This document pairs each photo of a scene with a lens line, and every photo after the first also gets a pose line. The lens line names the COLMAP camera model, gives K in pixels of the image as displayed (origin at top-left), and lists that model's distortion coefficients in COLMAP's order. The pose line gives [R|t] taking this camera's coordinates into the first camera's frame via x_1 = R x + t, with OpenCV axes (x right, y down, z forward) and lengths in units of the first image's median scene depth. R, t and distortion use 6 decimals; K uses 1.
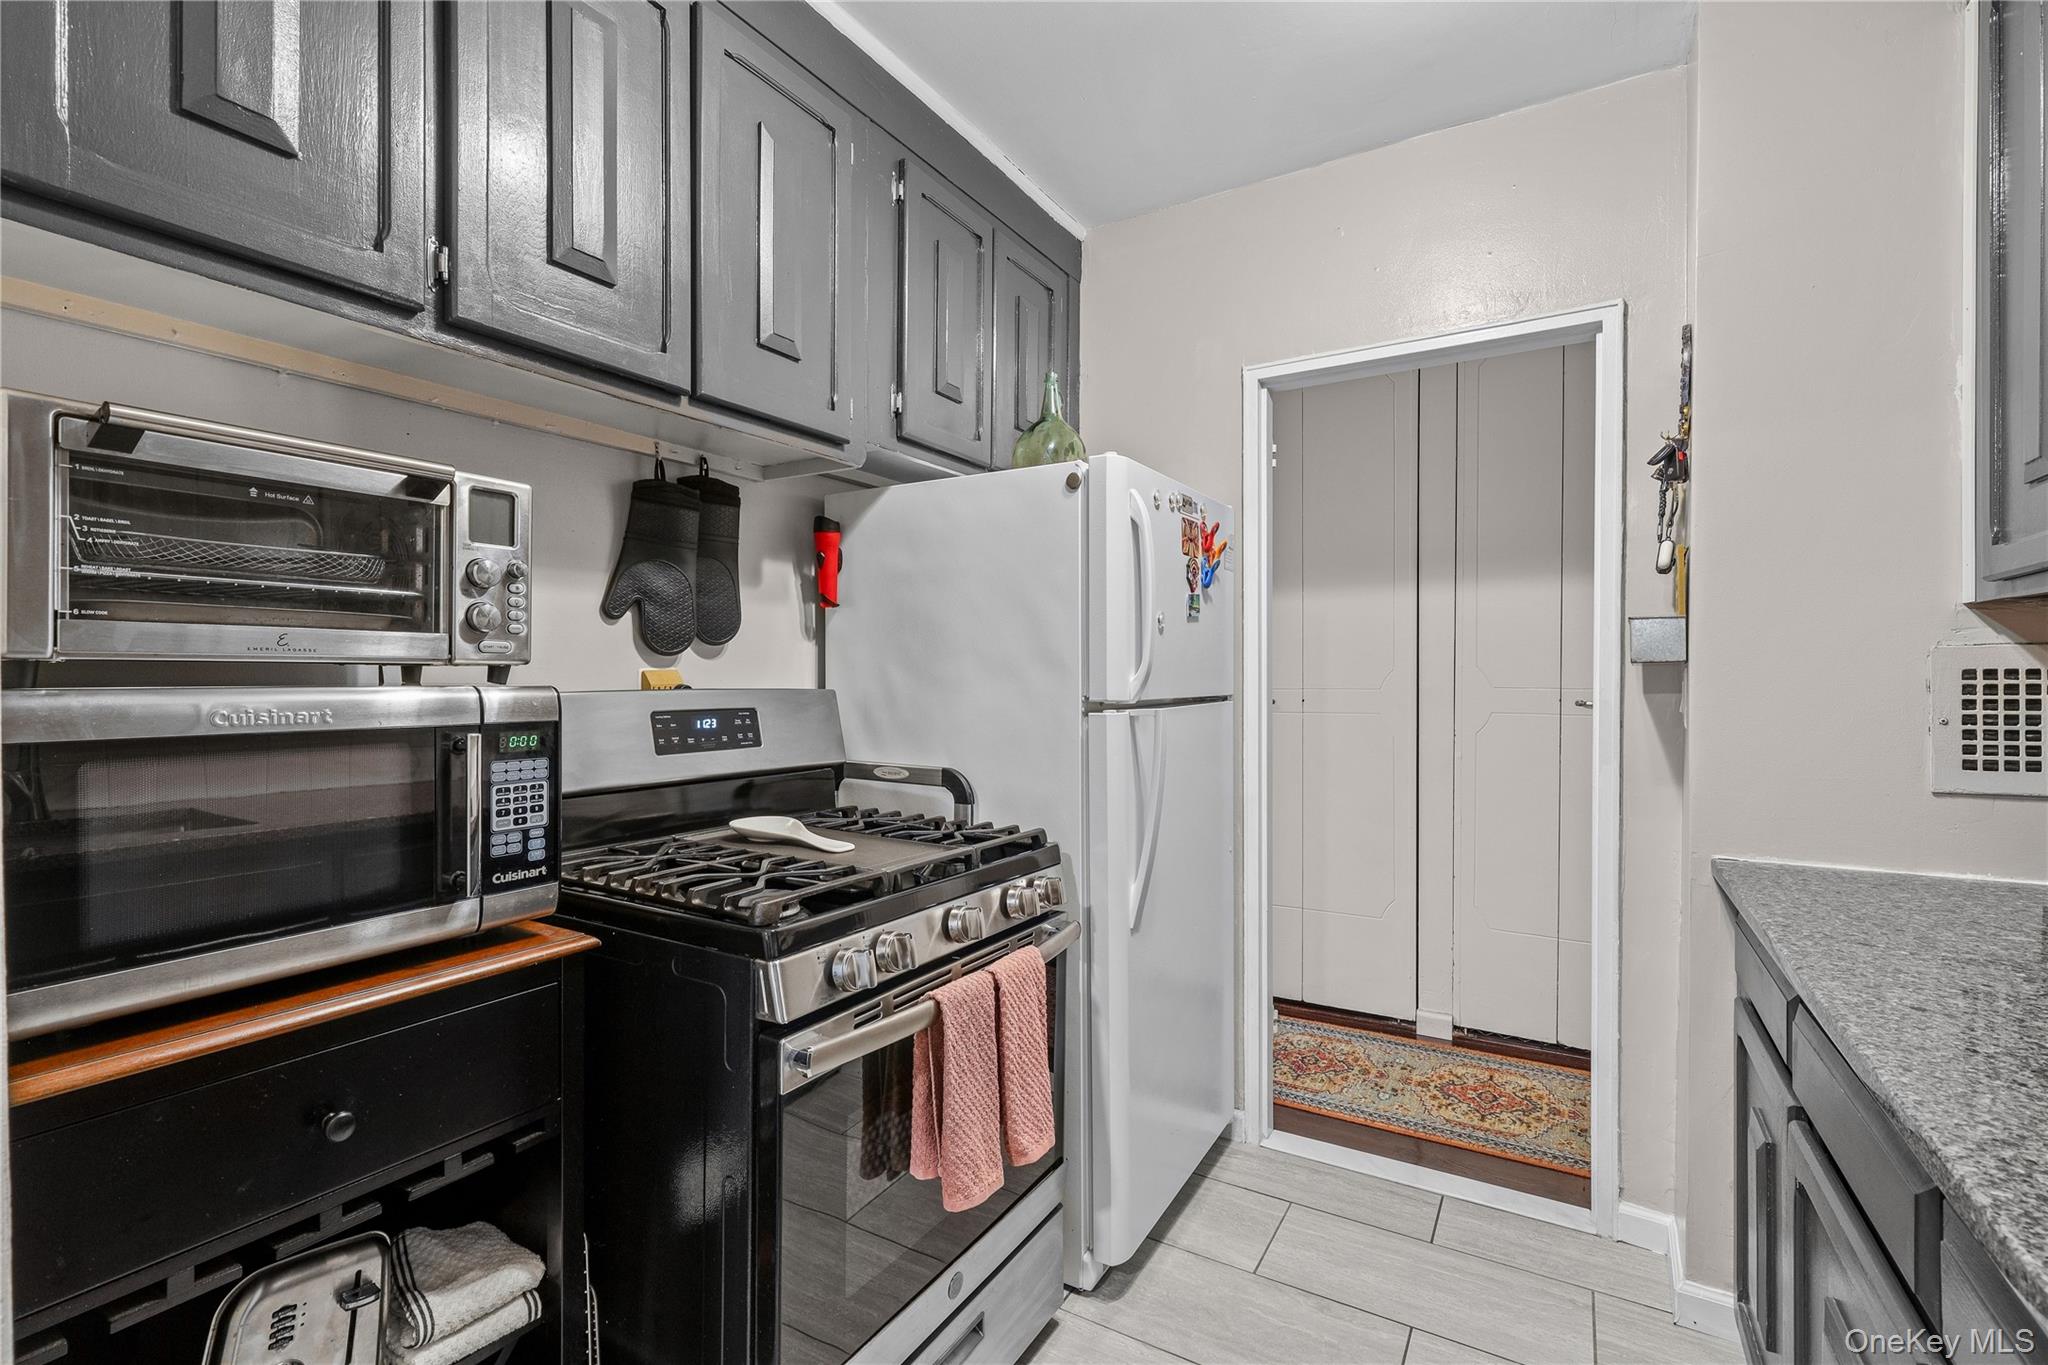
lens RADIAL K [[936.8, 0, 1022.3], [0, 936.8, 672.5], [0, 0, 1]] dist [0.002162, -0.002112]
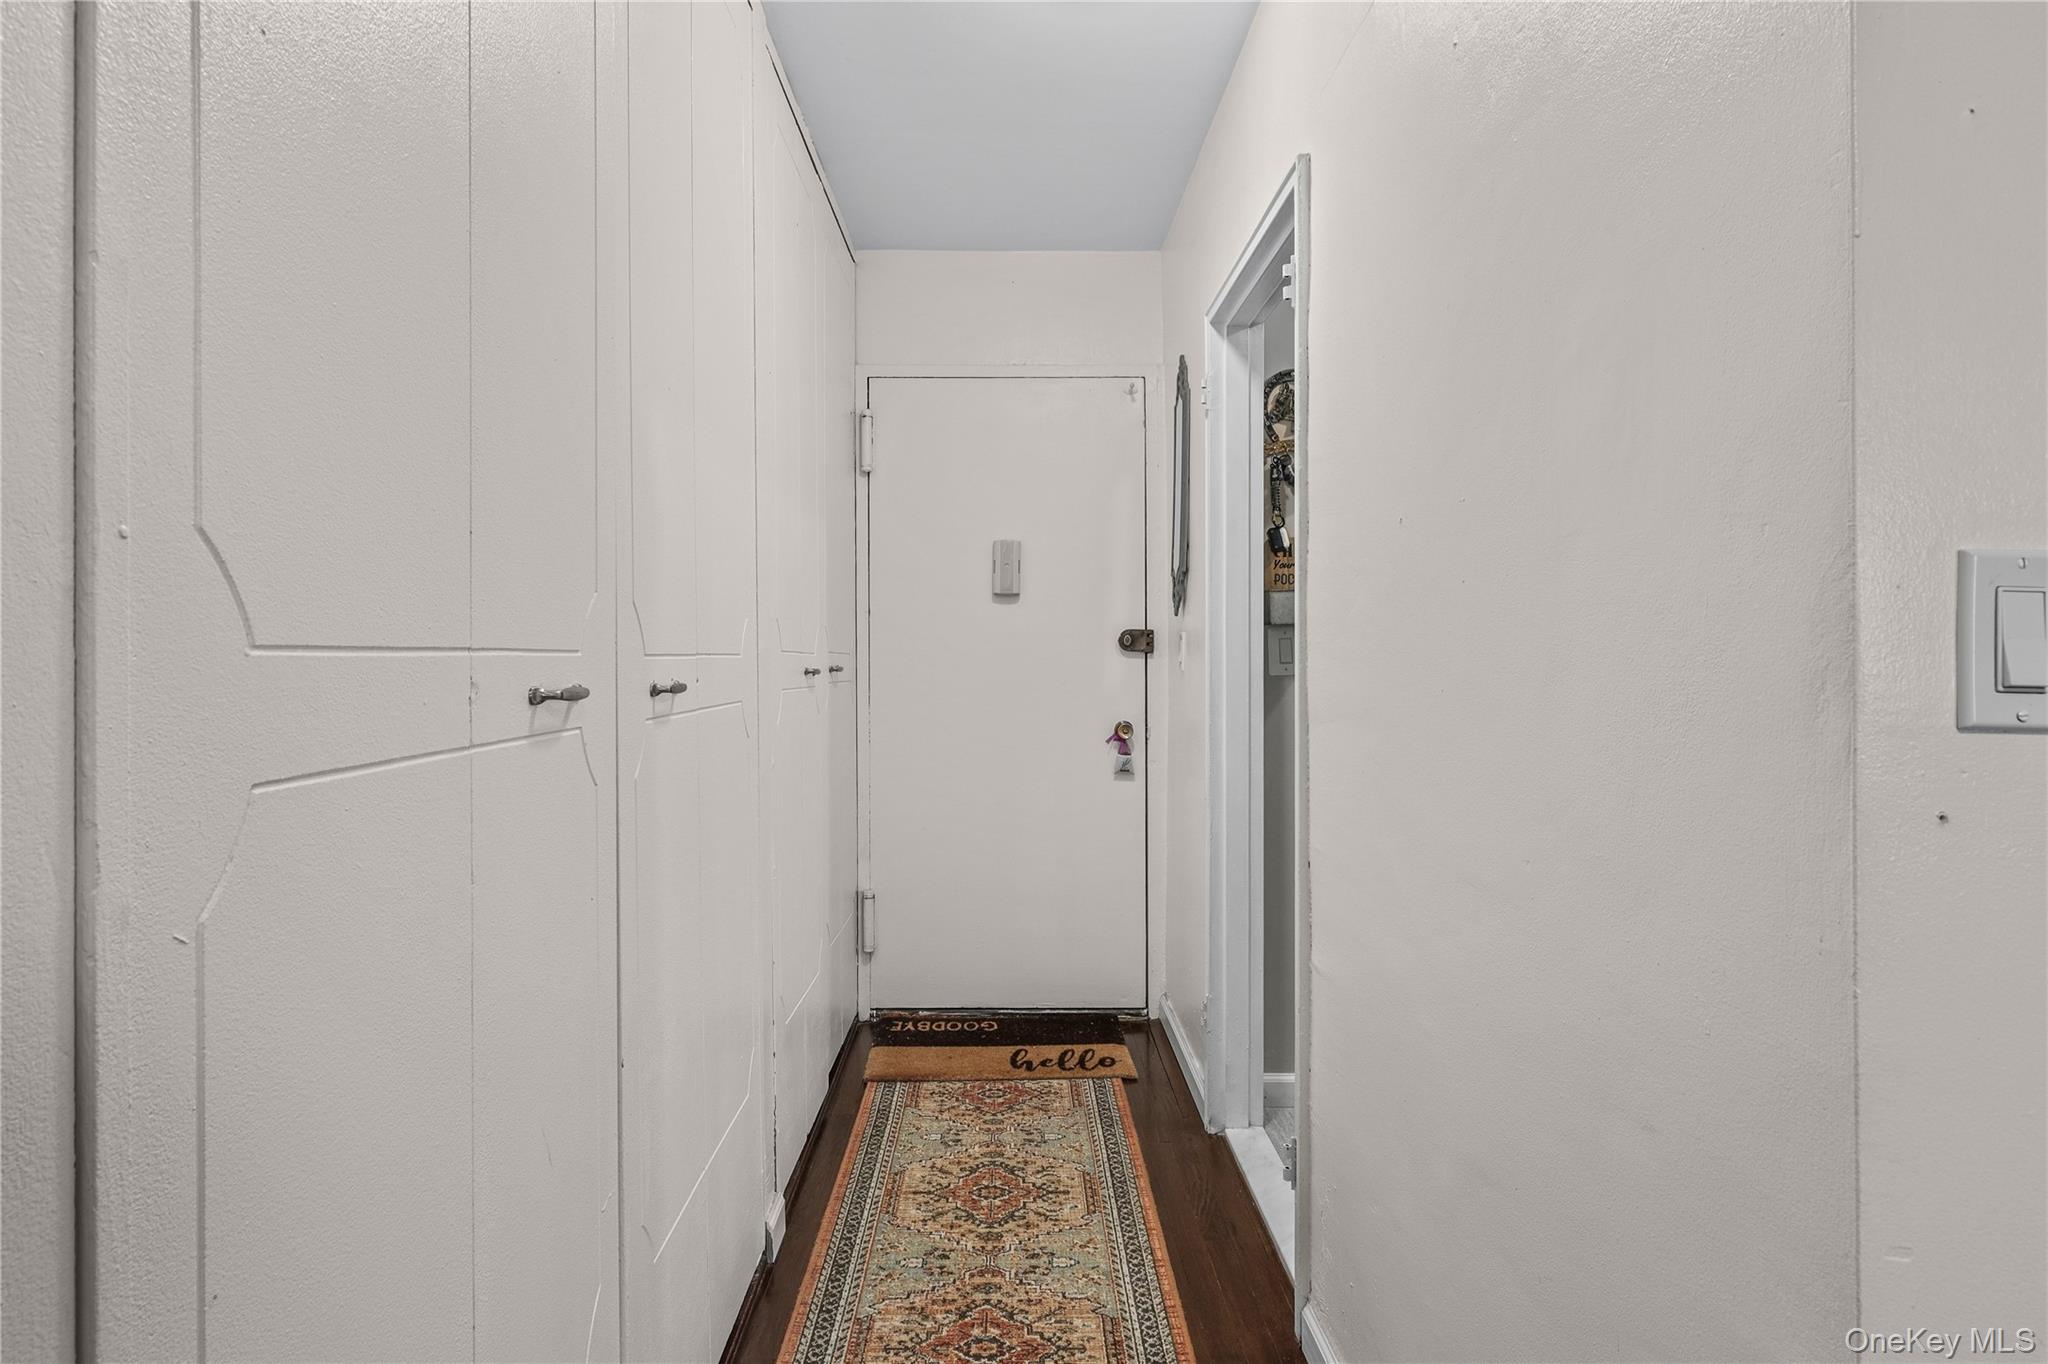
lens RADIAL K [[1028.7, 0, 1015.4], [0, 1028.7, 663.3], [0, 0, 1]] dist [0.001005, 0.000061]
pose [[-0.505736, -0.007424, 0.862657, -0.327112], [0.003981, 0.999932, 0.010939, 0.029256], [-0.862679, 0.008966, -0.505672, 2.051732]]
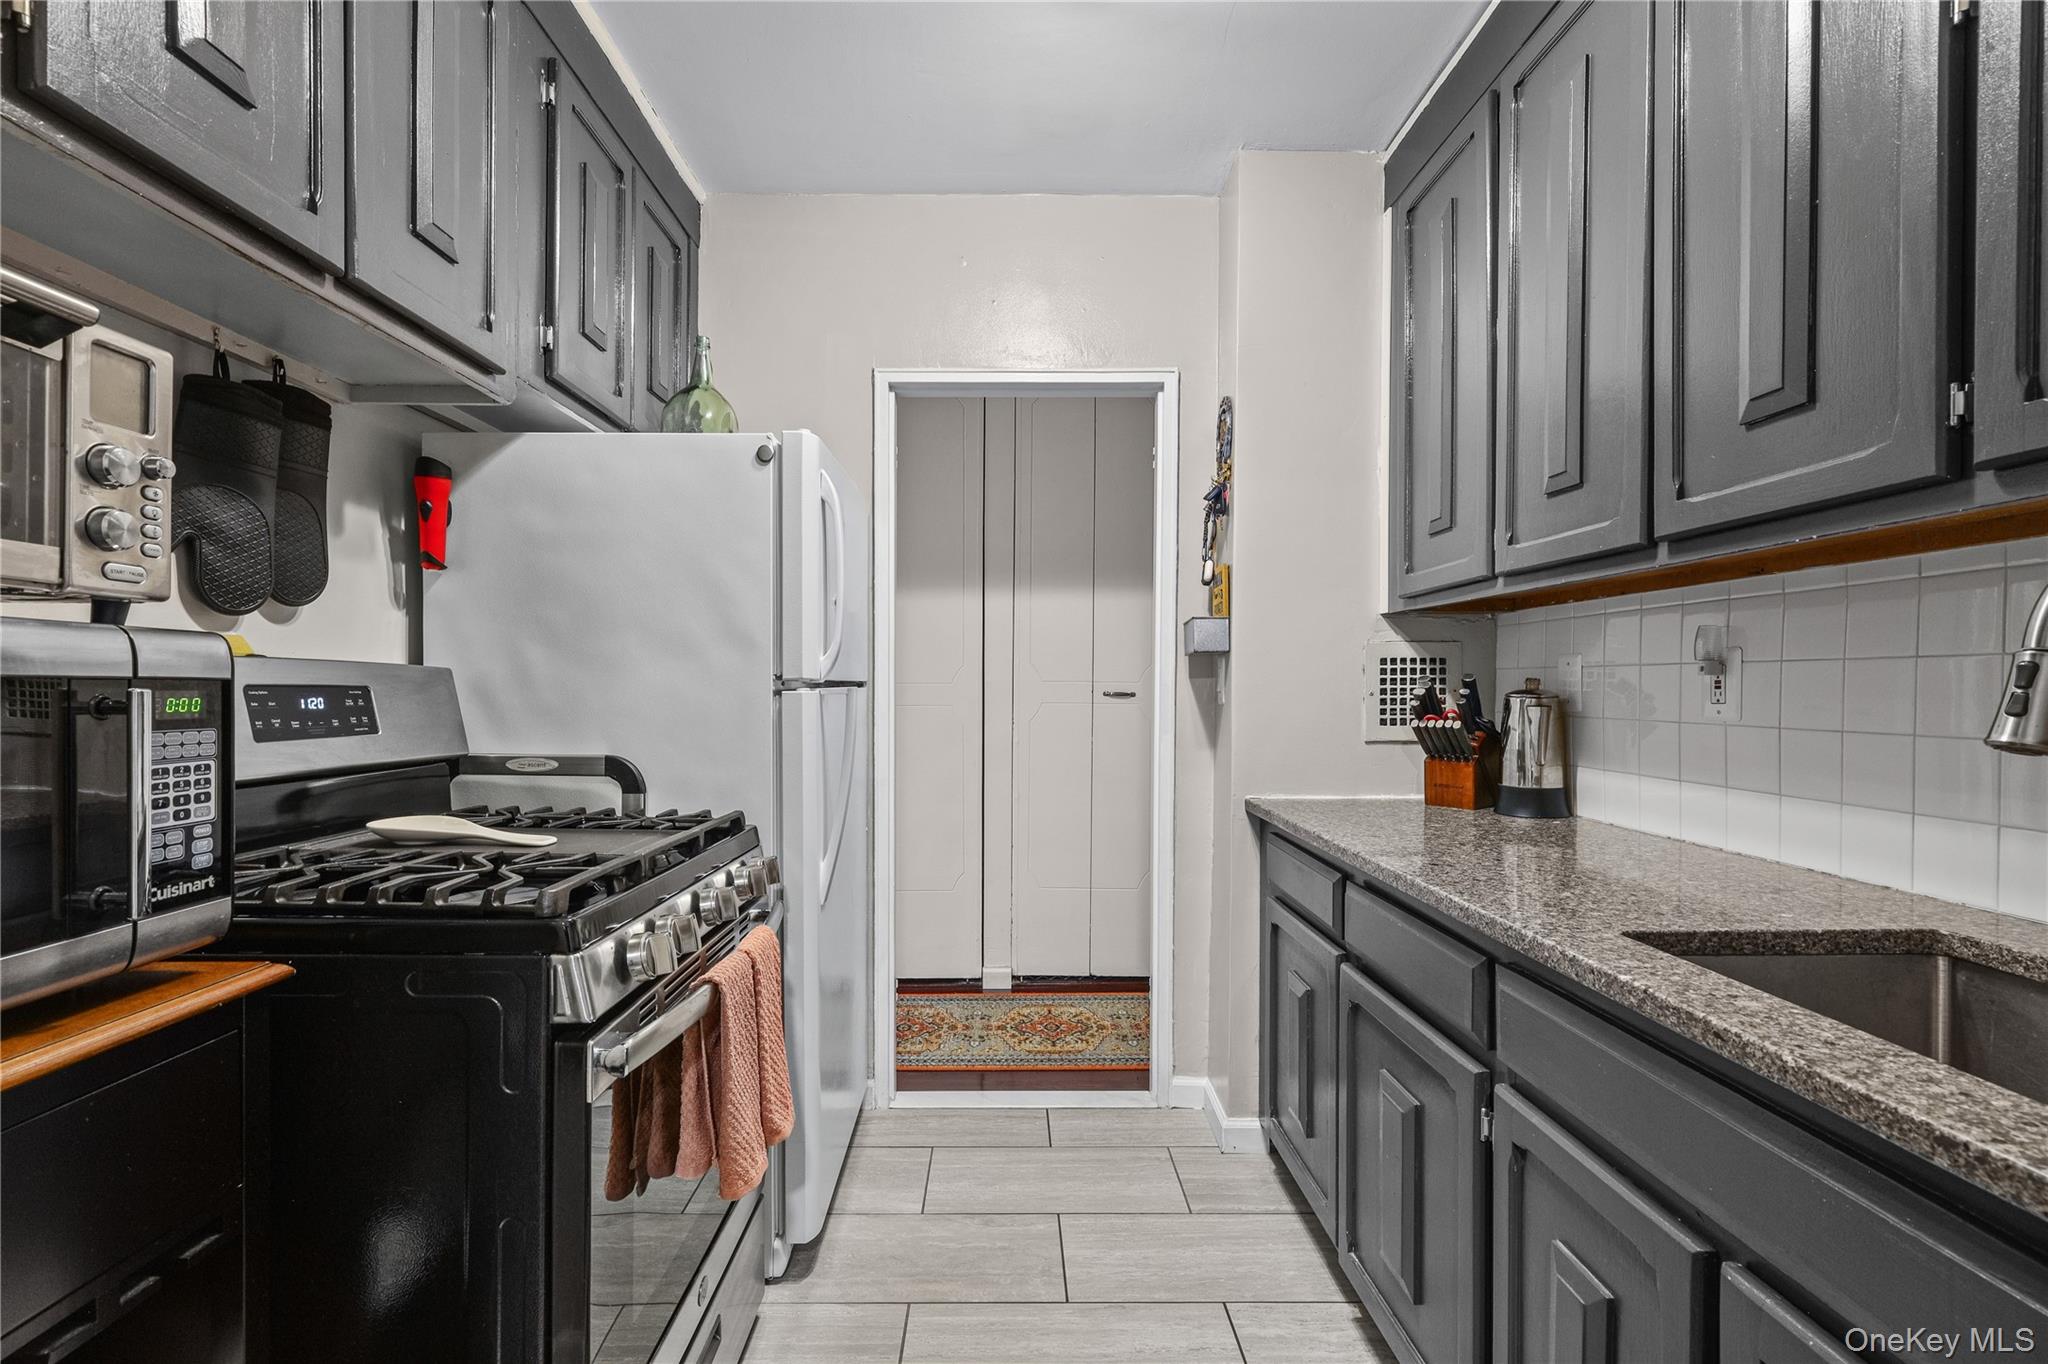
lens RADIAL K [[936.8, 0, 1035.1], [0, 936.8, 689.0], [0, 0, 1]] dist [0.002162, -0.002112]
pose [[0.848121, -0.001026, 0.529802, -0.213308], [-0.001718, 0.999988, 0.004686, 0.033735], [-0.529800, -0.004884, 0.848109, 0.022240]]
